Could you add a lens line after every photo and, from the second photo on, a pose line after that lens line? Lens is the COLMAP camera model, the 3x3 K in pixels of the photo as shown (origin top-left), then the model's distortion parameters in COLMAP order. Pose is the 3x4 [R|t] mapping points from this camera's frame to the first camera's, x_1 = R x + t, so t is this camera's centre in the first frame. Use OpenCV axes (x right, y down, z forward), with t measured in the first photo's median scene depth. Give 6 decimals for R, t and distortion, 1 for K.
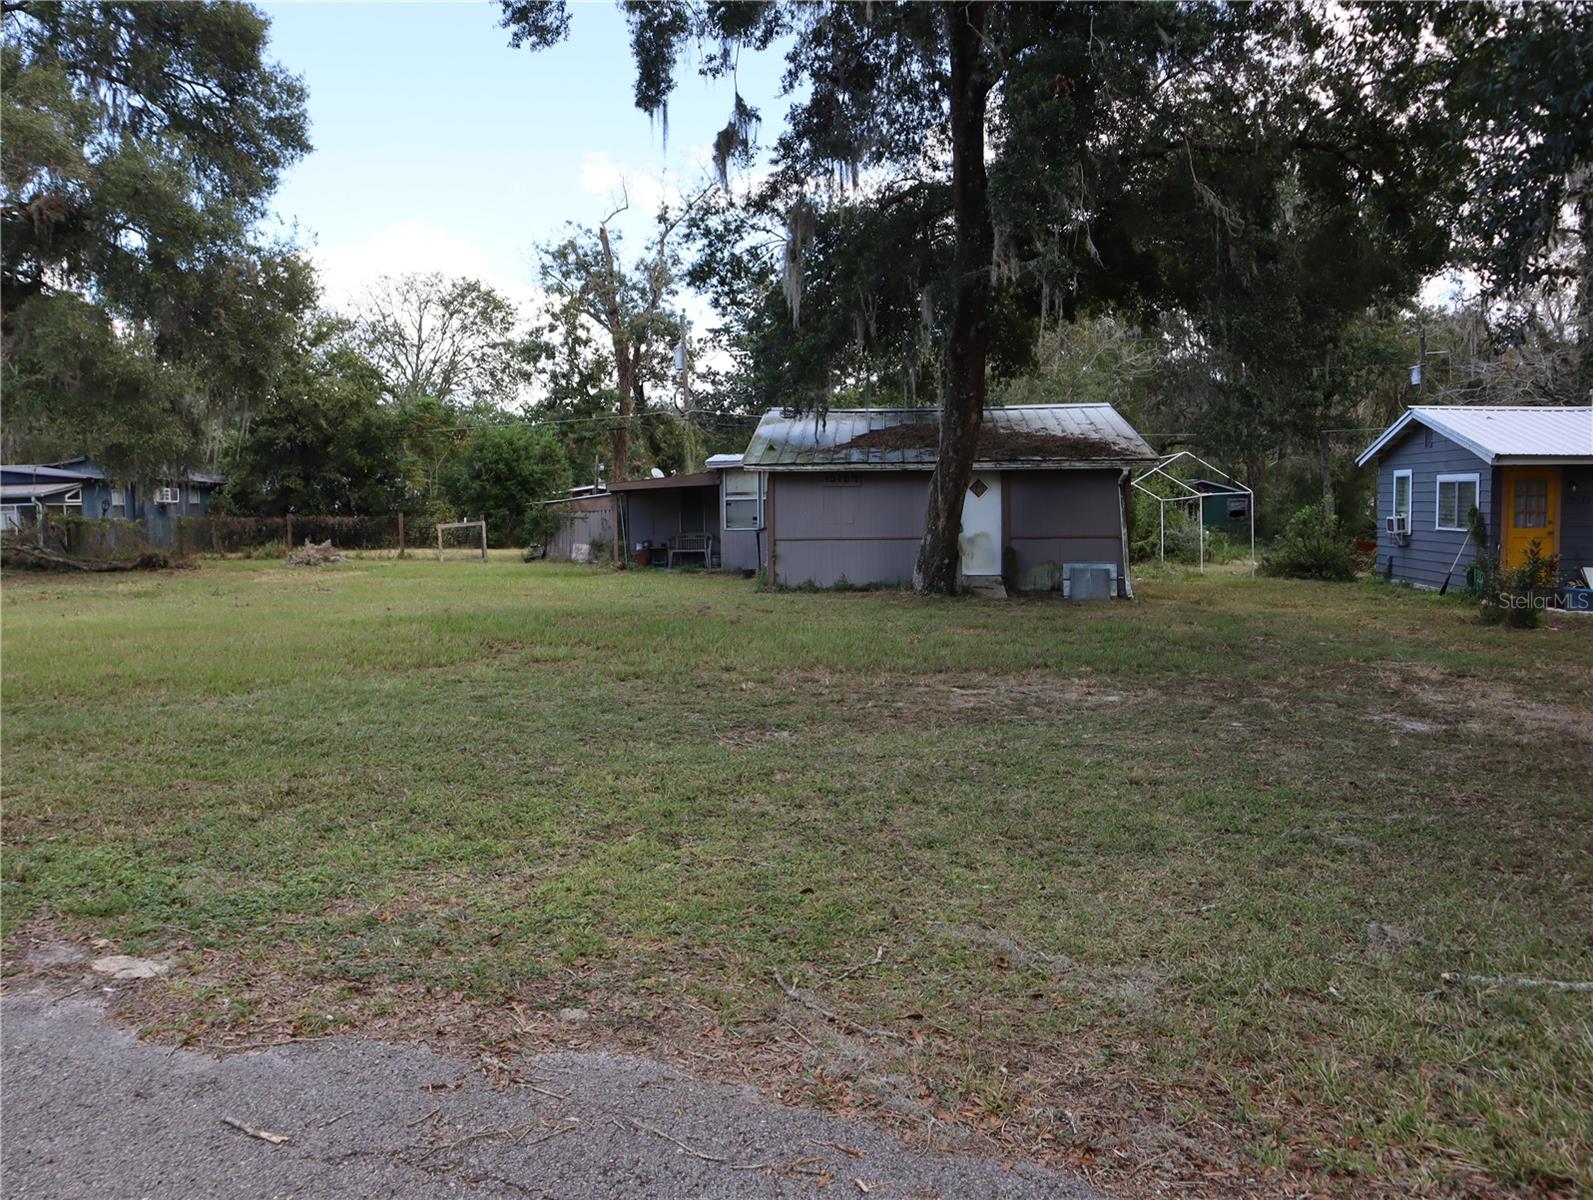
lens RADIAL K [[1238.0, 0, 784.0], [0, 1238.0, 594.9], [0, 0, 1]] dist [-0.134996, 0.085960]
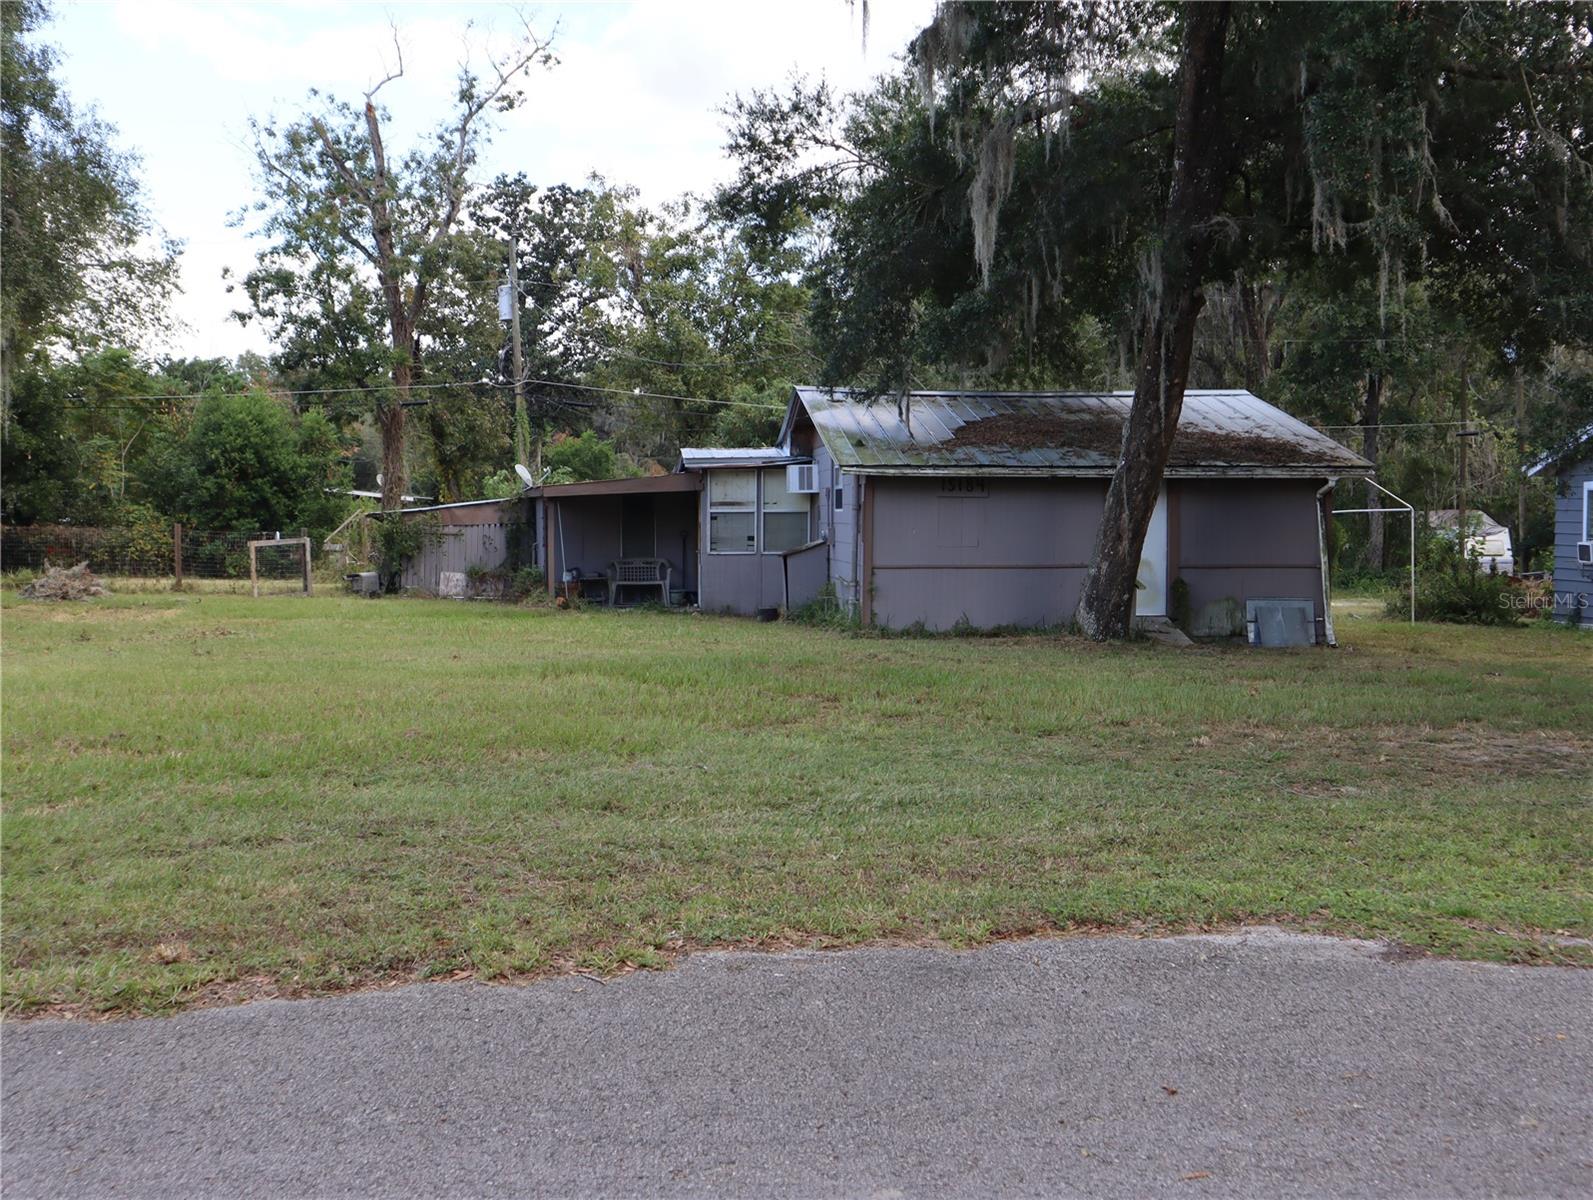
lens RADIAL K [[1856.5, 0, 787.4], [0, 1856.5, 594.2], [0, 0, 1]] dist [-0.054561, 0.175599]
pose [[0.982612, 0.005107, 0.185603, -0.219049], [0.000990, 0.999463, -0.032741, 0.006626], [-0.185670, 0.032355, 0.982079, -0.068381]]
